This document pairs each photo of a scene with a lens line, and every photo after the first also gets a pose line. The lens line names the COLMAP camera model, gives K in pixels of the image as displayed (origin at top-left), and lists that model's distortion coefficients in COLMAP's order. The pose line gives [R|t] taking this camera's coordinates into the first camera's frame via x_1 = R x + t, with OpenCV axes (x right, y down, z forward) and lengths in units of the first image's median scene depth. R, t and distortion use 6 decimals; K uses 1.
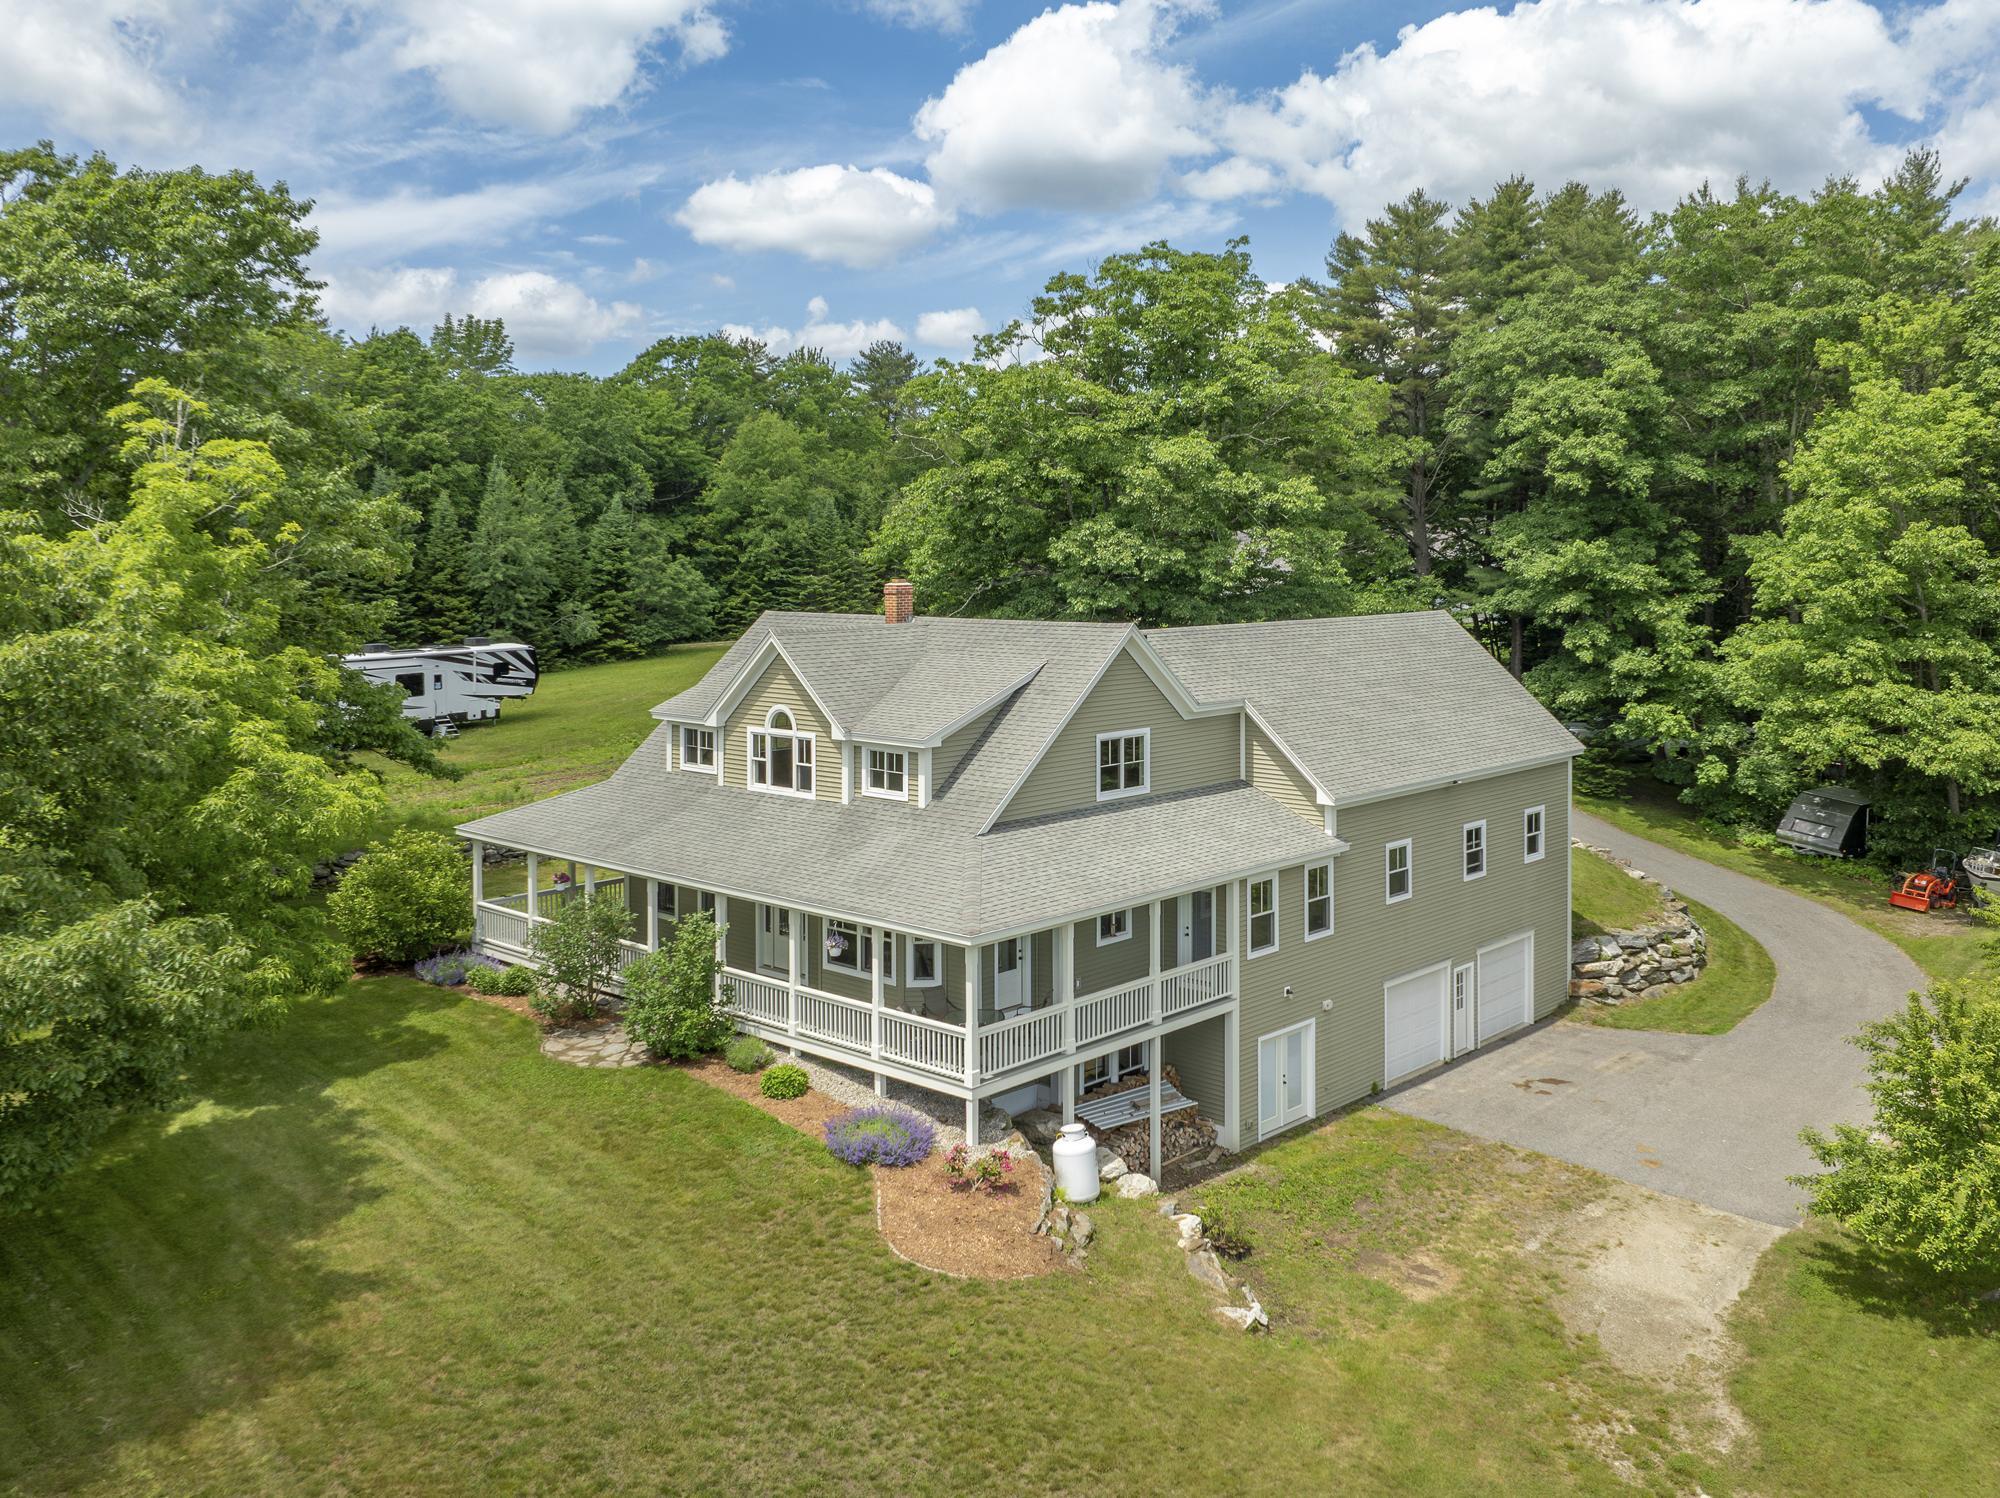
lens RADIAL K [[1541.3, 0, 1004.0], [0, 1541.3, 575.6], [0, 0, 1]] dist [-0.006822, -0.003401]
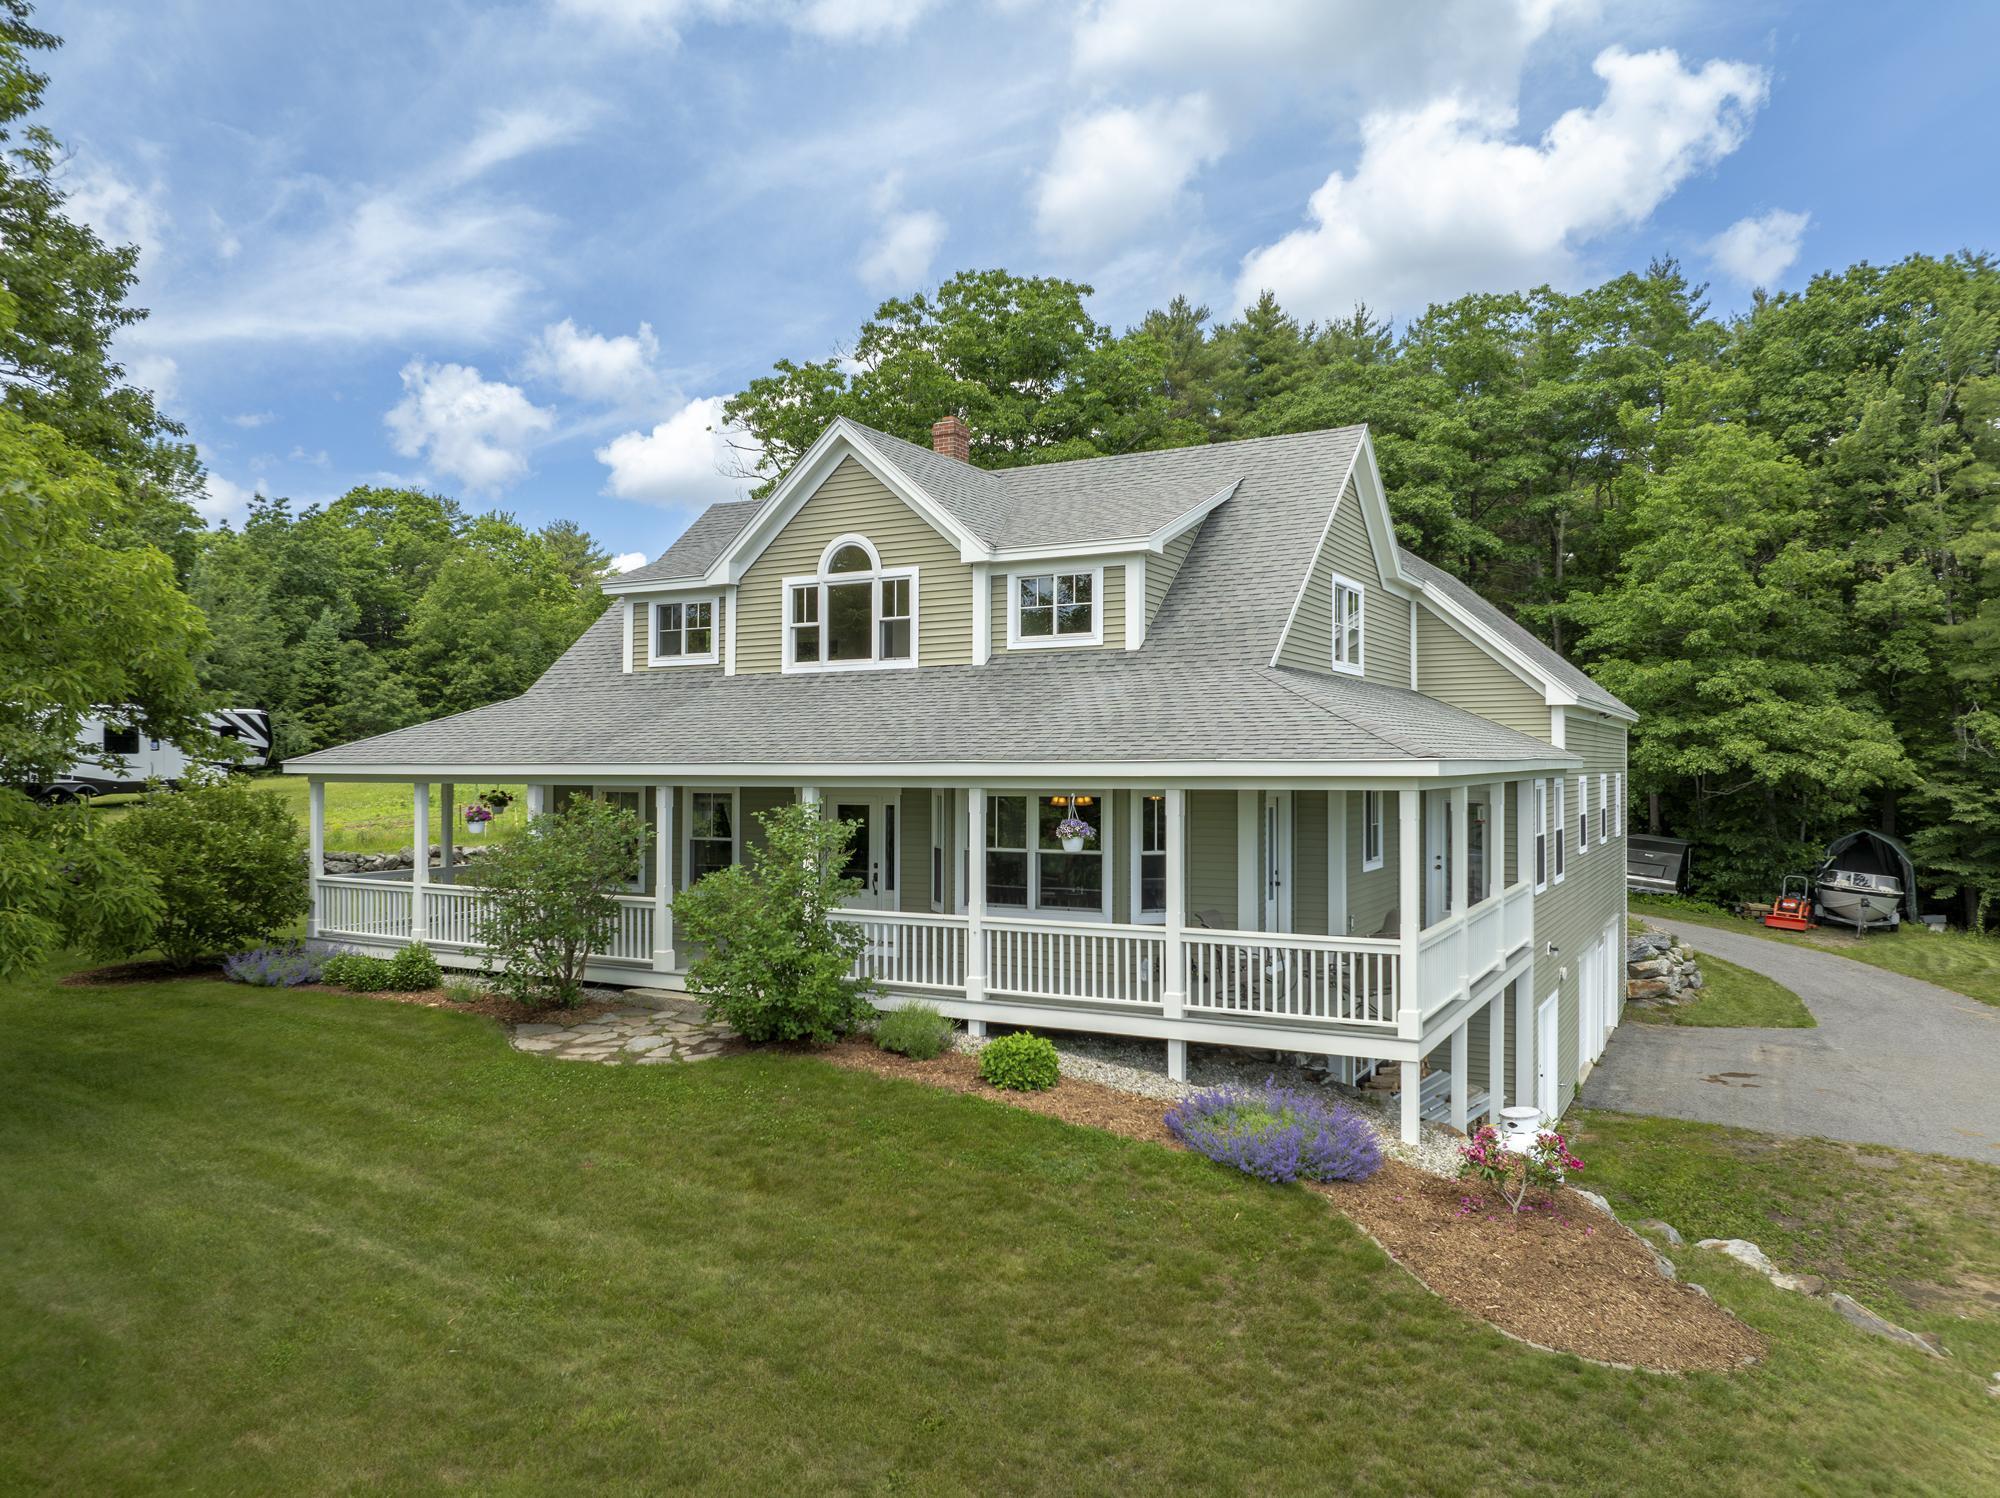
lens RADIAL K [[1420.8, 0, 992.3], [0, 1420.8, 678.5], [0, 0, 1]] dist [-0.030466, -0.004373]
pose [[0.978548, 0.012073, 0.205665, -0.214283], [-0.005645, 0.999478, -0.031813, 0.168153], [-0.205942, 0.029969, 0.978105, 0.404032]]
